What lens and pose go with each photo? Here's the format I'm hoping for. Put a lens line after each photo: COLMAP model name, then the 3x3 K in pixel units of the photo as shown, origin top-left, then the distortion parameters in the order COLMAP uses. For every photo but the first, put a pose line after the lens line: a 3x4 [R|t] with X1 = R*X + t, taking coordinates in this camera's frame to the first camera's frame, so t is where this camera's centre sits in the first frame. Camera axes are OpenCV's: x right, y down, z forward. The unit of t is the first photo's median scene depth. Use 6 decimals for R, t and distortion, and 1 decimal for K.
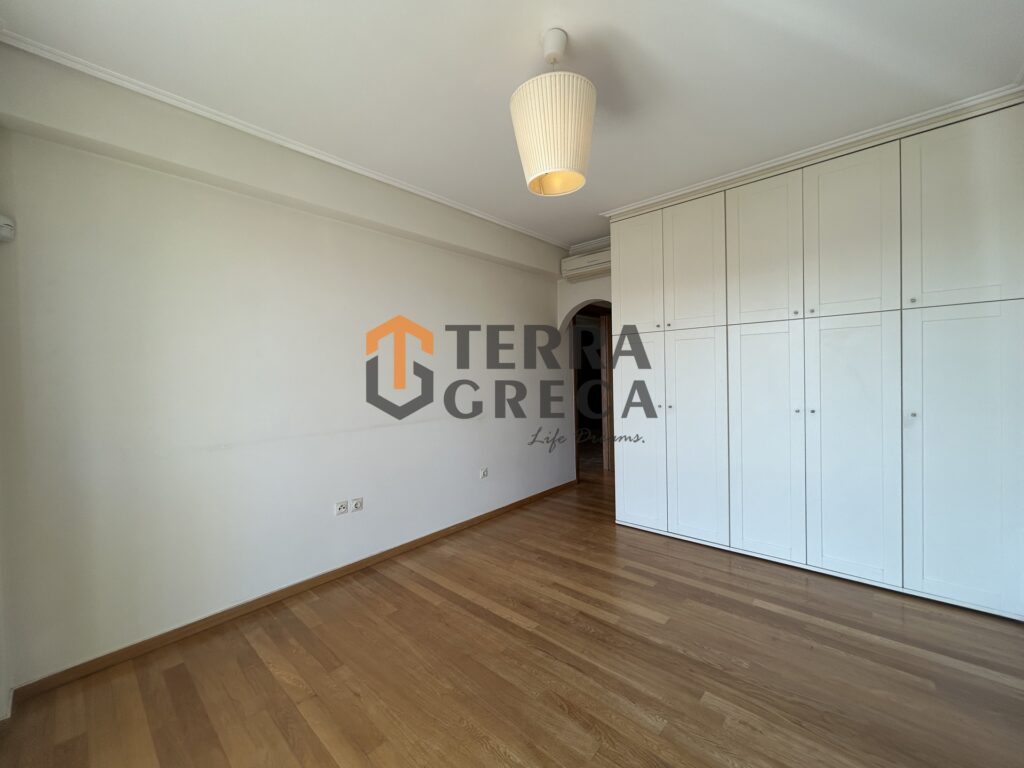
lens RADIAL K [[411.5, 0, 510.0], [0, 411.5, 377.6], [0, 0, 1]] dist [0.000541, -0.000337]
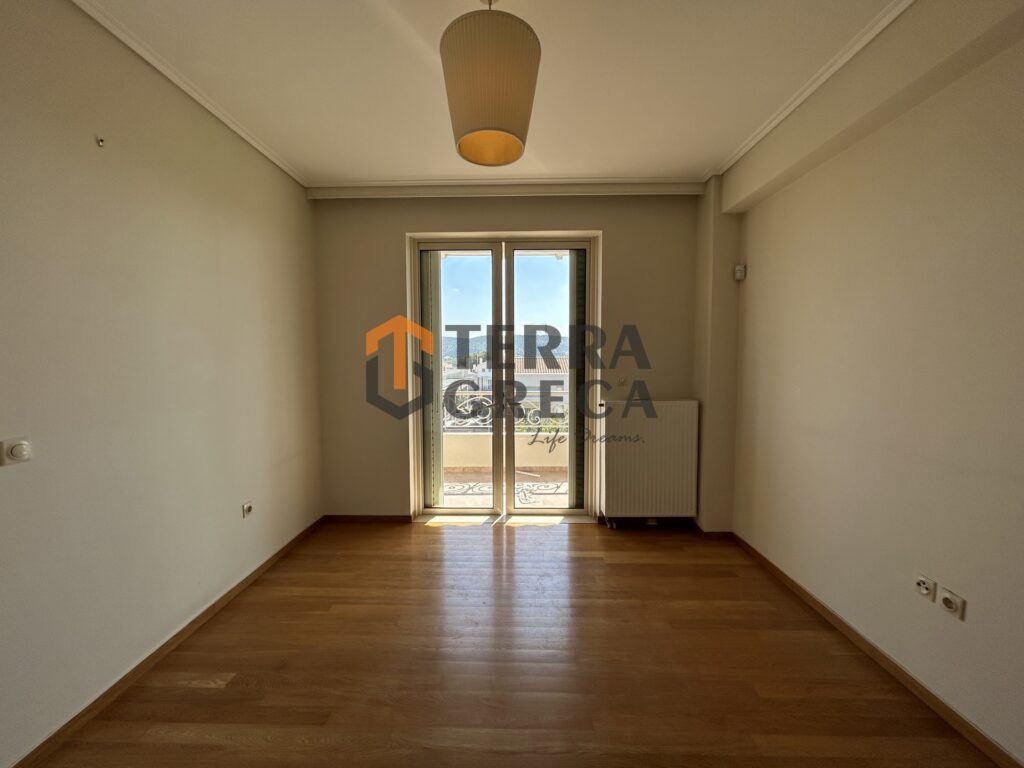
lens RADIAL K [[411.5, 0, 510.1], [0, 411.5, 386.8], [0, 0, 1]] dist [0.000541, -0.000337]
pose [[-0.758530, 0.061701, -0.648710, 0.564712], [0.006048, 0.996131, 0.087673, -0.035493], [0.651610, 0.062580, -0.755969, 1.439737]]
